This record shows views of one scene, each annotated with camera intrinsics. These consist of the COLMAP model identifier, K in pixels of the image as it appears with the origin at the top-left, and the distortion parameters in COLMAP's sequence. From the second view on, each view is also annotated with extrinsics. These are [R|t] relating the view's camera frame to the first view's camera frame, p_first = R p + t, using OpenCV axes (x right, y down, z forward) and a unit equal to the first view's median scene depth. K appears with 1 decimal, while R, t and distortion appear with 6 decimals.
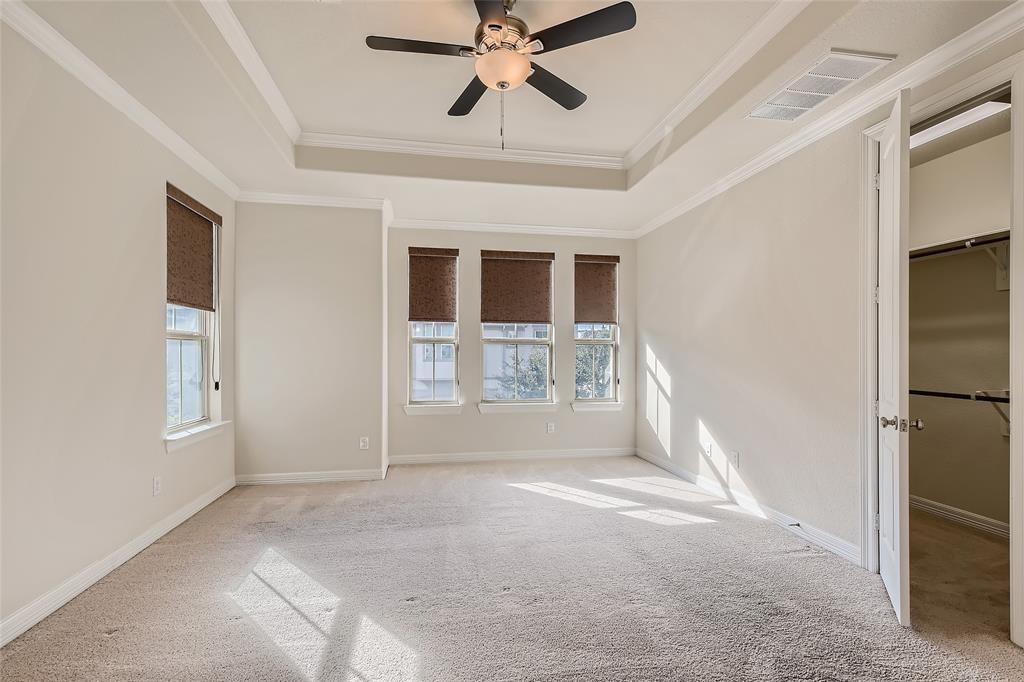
lens RADIAL K [[469.6, 0, 535.4], [0, 469.6, 352.0], [0, 0, 1]] dist [0.009827, -0.000758]
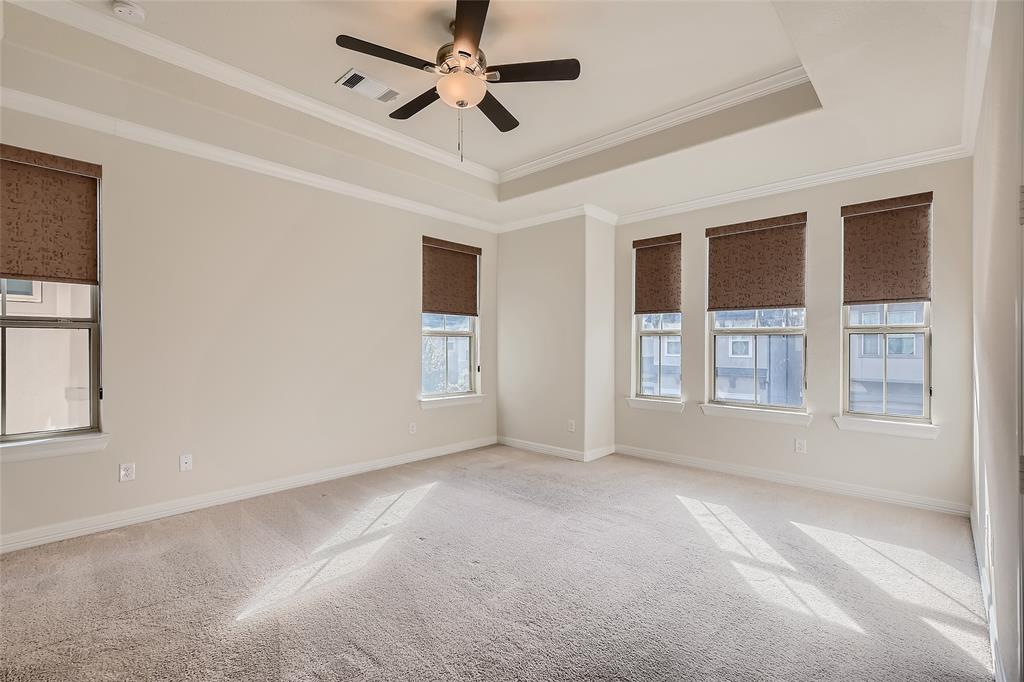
lens RADIAL K [[469.6, 0, 515.1], [0, 469.6, 343.8], [0, 0, 1]] dist [0.009827, -0.000758]
pose [[0.593324, -0.002000, -0.804961, 0.487879], [-0.000599, 0.999996, -0.002926, 0.000995], [0.804964, 0.002218, 0.593320, 0.241233]]
